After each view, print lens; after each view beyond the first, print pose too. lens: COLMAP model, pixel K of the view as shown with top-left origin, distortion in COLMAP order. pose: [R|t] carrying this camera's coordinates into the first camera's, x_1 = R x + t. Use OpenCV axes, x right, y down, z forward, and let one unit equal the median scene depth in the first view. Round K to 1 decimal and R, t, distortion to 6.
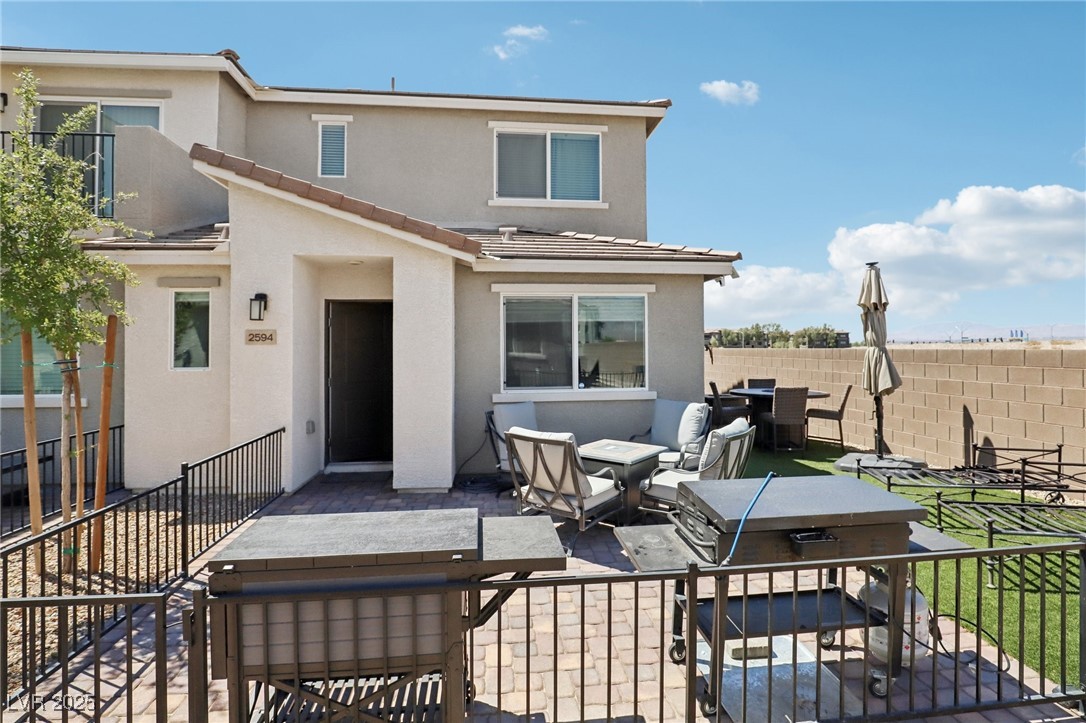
lens RADIAL K [[541.9, 0, 557.3], [0, 541.9, 340.6], [0, 0, 1]] dist [-0.028164, -0.000062]
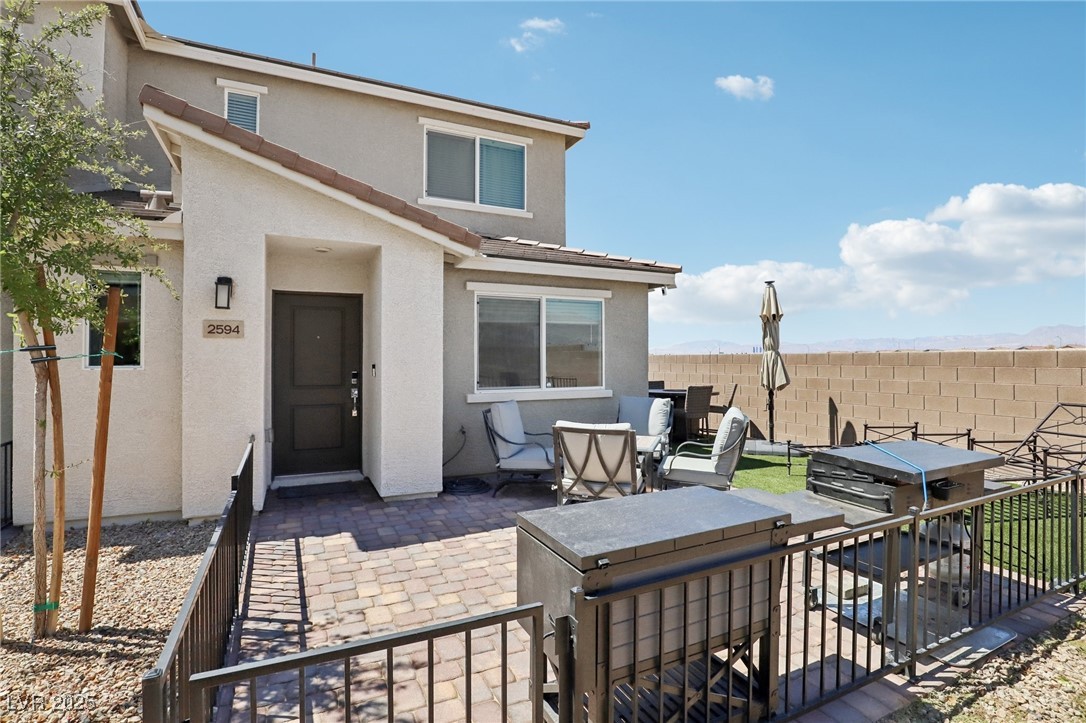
lens RADIAL K [[518.0, 0, 542.2], [0, 518.0, 365.1], [0, 0, 1]] dist [-0.030401, 0.002143]
pose [[0.946942, 0.000176, 0.321405, -0.280551], [-0.006289, 0.999819, 0.017982, 0.027018], [-0.321343, -0.019049, 0.946771, 0.063793]]
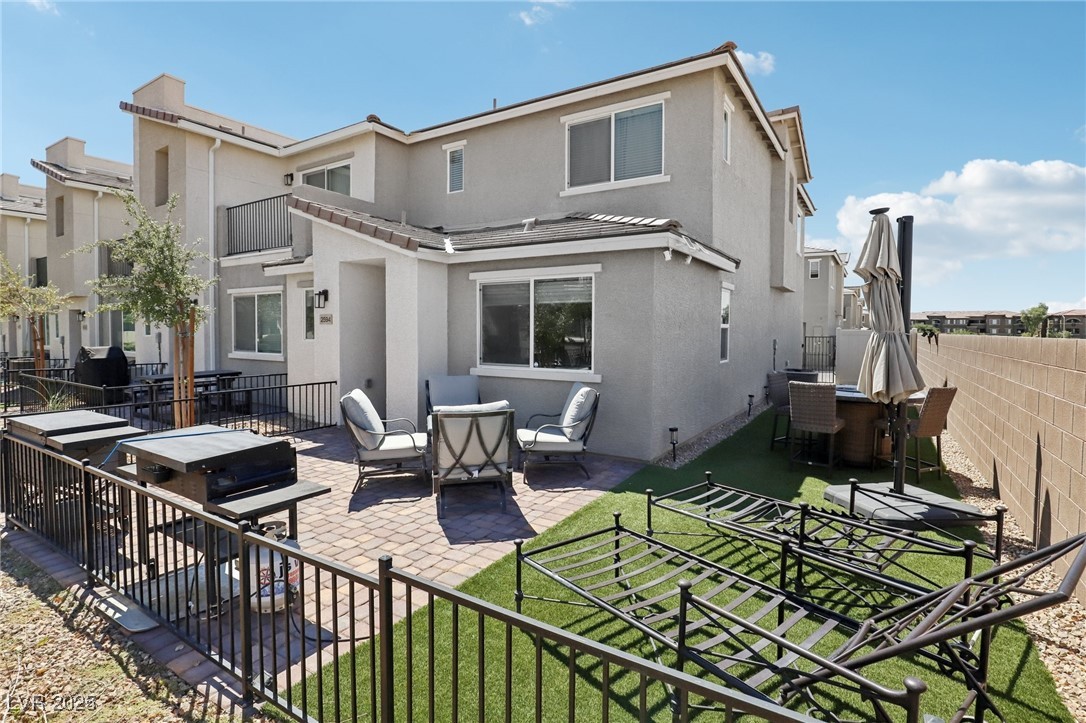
lens RADIAL K [[541.9, 0, 557.3], [0, 541.9, 340.6], [0, 0, 1]] dist [-0.028164, -0.000062]
pose [[0.775300, 0.023060, -0.631172, 0.723298], [-0.005709, 0.999548, 0.029507, 0.004561], [0.631568, -0.019273, 0.775081, 0.210256]]
